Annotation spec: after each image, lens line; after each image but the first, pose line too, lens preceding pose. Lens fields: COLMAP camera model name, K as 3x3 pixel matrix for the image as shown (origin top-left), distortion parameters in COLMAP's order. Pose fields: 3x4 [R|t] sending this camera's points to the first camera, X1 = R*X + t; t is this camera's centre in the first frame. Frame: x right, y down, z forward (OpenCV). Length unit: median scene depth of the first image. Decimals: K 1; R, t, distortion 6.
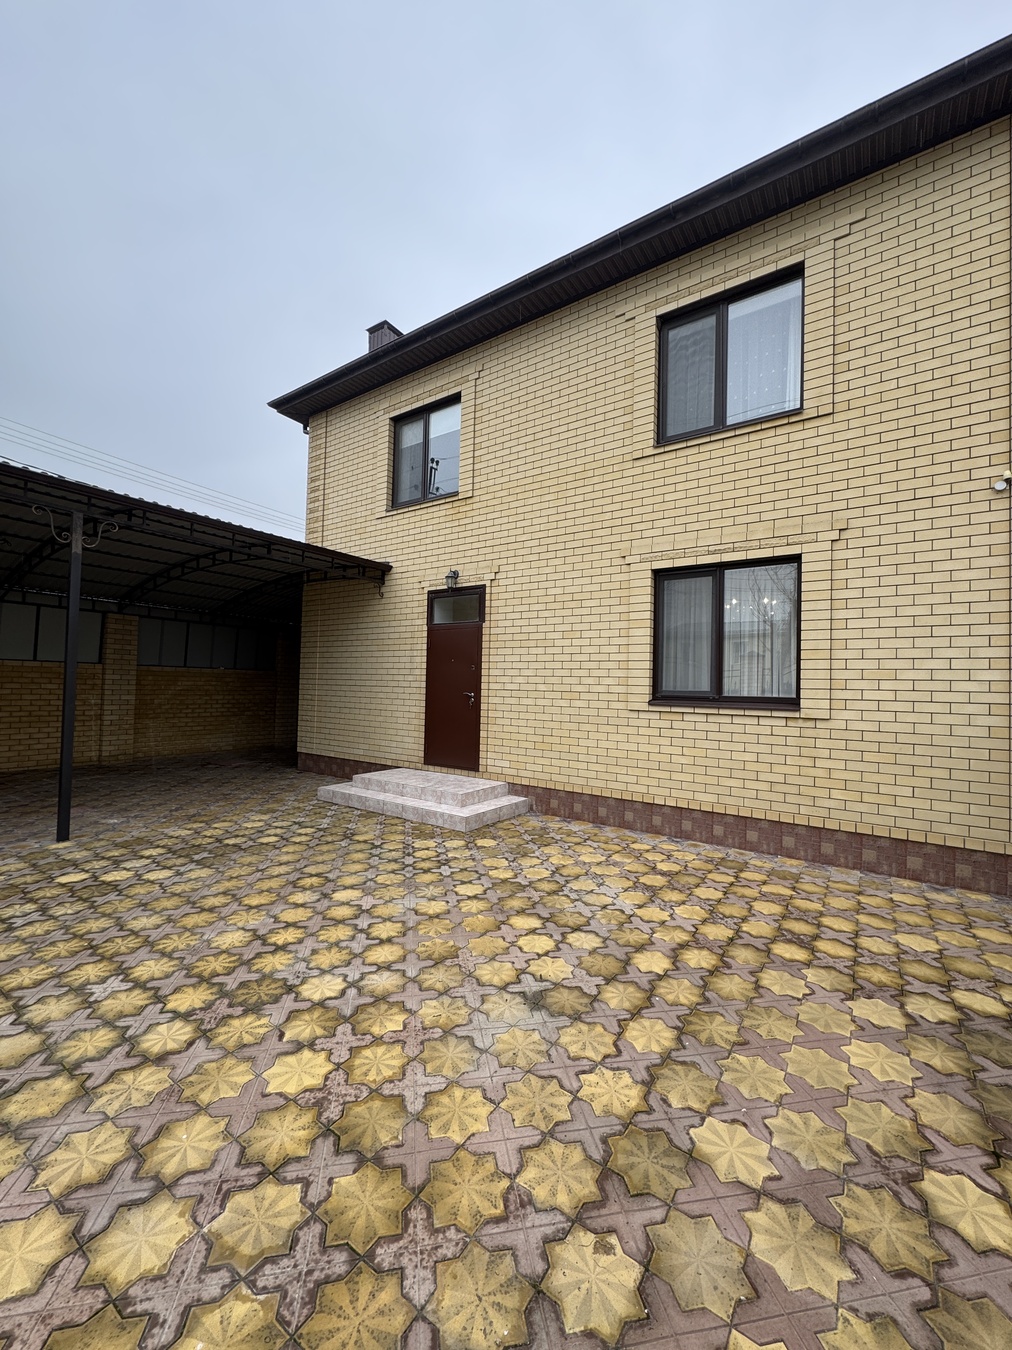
lens RADIAL K [[535.5, 0, 496.7], [0, 535.5, 673.0], [0, 0, 1]] dist [-0.002245, 0.000604]
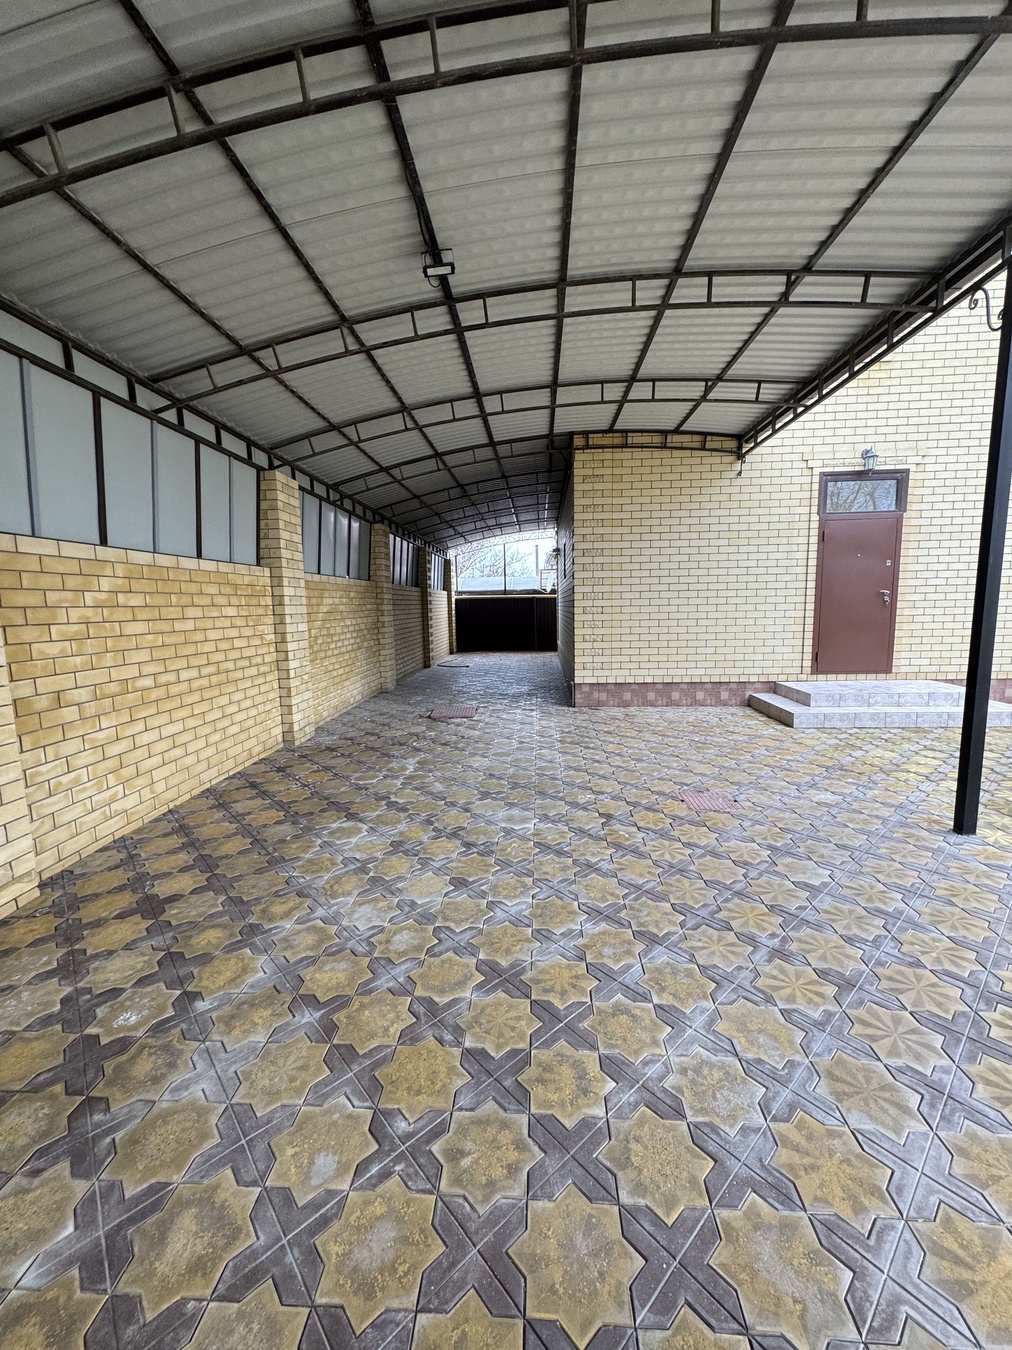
lens RADIAL K [[535.5, 0, 505.9], [0, 535.5, 674.9], [0, 0, 1]] dist [-0.002245, 0.000604]
pose [[0.857539, -0.105589, 0.503465, -1.247123], [0.027478, 0.986713, 0.160135, 0.016875], [-0.513684, -0.123488, 0.849046, 0.611798]]
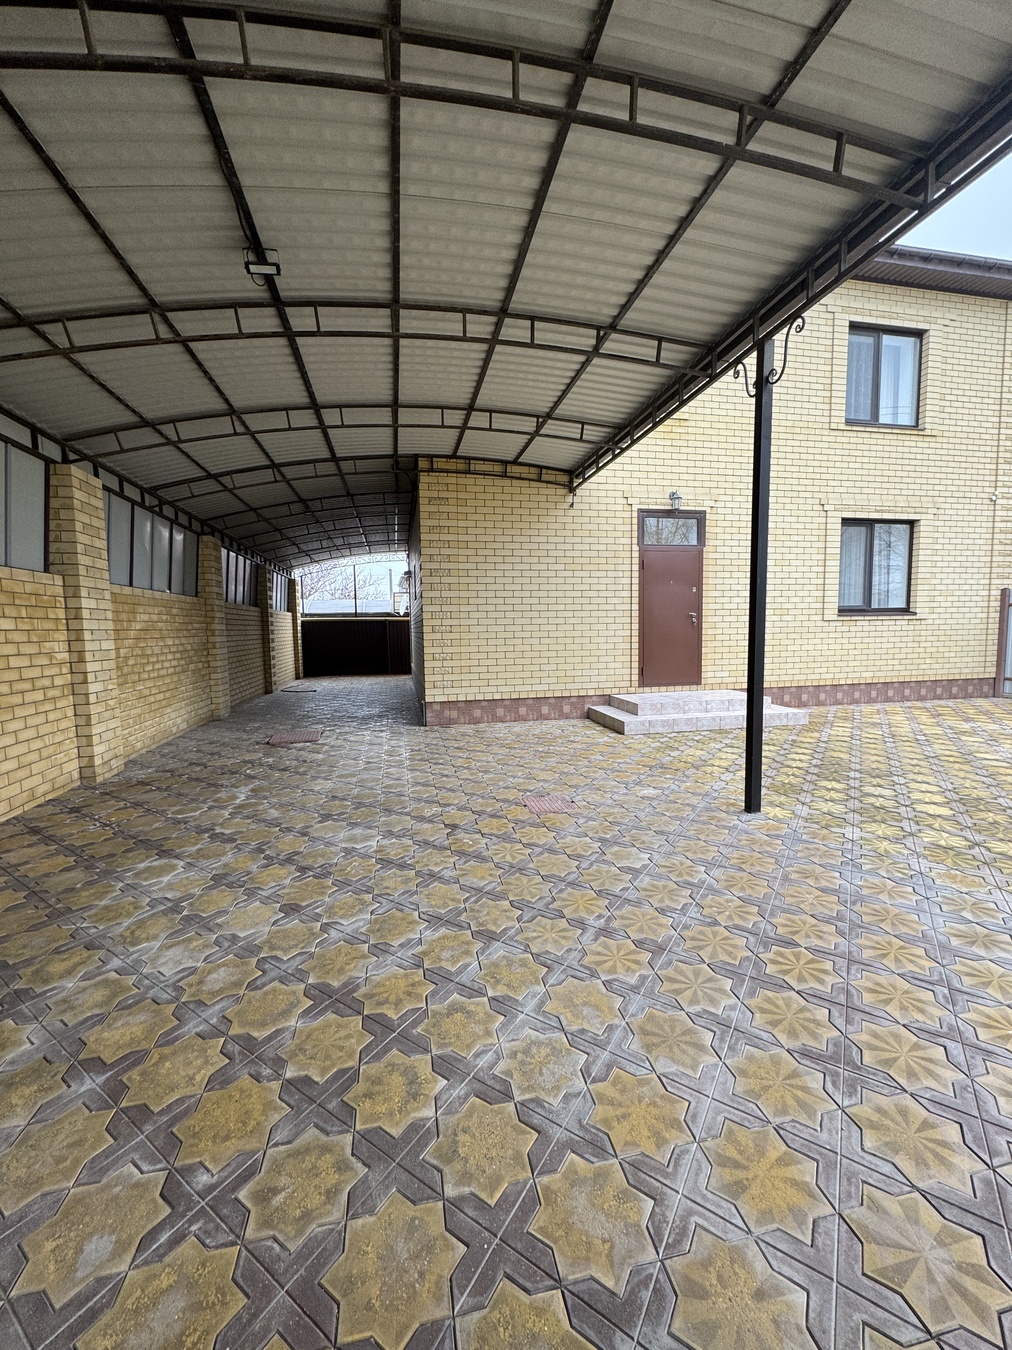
lens RADIAL K [[535.5, 0, 506.0], [0, 535.5, 673.9], [0, 0, 1]] dist [-0.002245, 0.000604]
pose [[0.693115, -0.094841, 0.714560, -1.238050], [0.014517, 0.992942, 0.117708, 0.030212], [-0.720680, -0.071212, 0.689600, 0.599129]]
